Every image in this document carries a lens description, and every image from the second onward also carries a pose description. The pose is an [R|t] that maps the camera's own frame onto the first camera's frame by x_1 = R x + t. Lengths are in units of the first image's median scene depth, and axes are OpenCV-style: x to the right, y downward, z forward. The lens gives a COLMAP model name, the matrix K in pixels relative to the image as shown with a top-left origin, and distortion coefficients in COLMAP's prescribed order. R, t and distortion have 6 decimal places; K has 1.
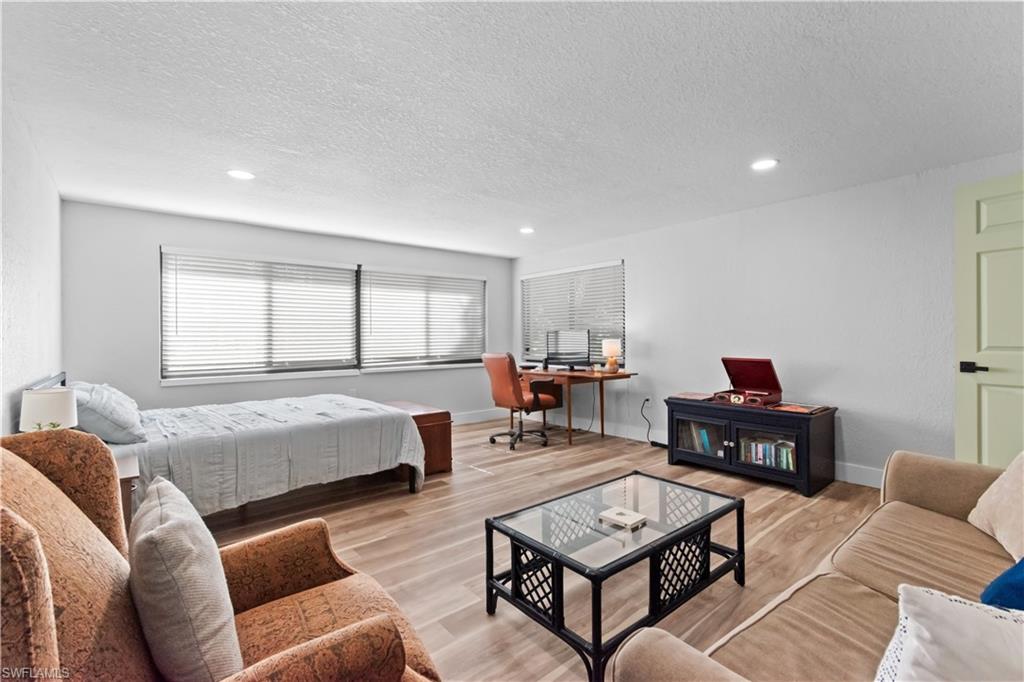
lens RADIAL K [[457.5, 0, 513.8], [0, 457.5, 338.7], [0, 0, 1]] dist [0.002506, -0.000358]
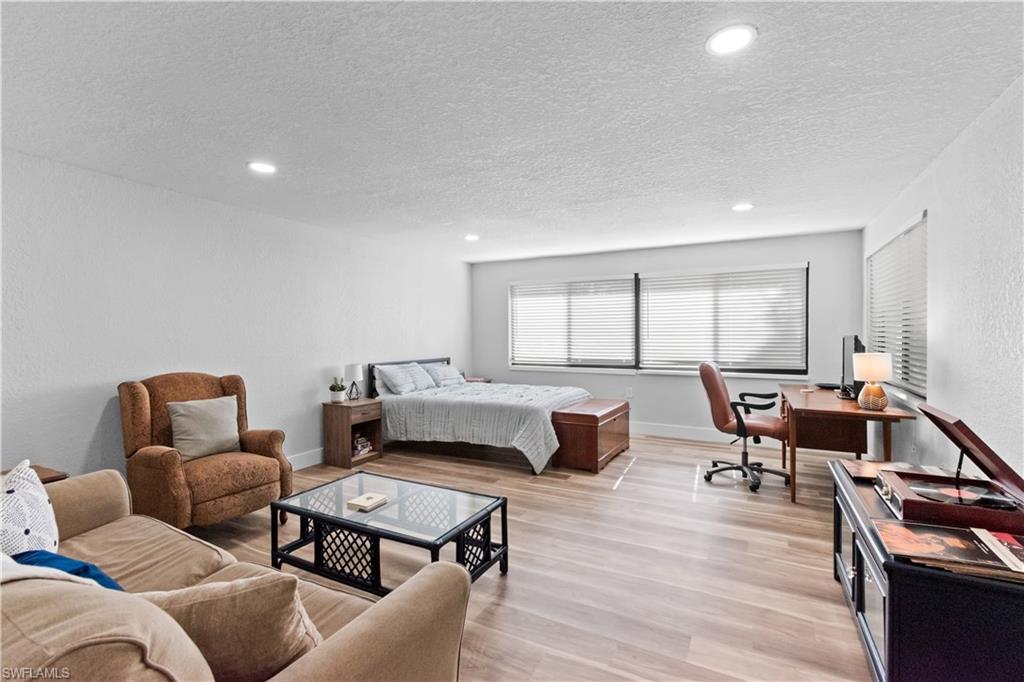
lens RADIAL K [[457.5, 0, 515.3], [0, 457.5, 337.8], [0, 0, 1]] dist [0.002506, -0.000358]
pose [[0.385202, 0.014793, -0.922714, 0.553639], [-0.003466, 0.999888, 0.014583, -0.023641], [0.922826, -0.002419, 0.385210, 0.322780]]
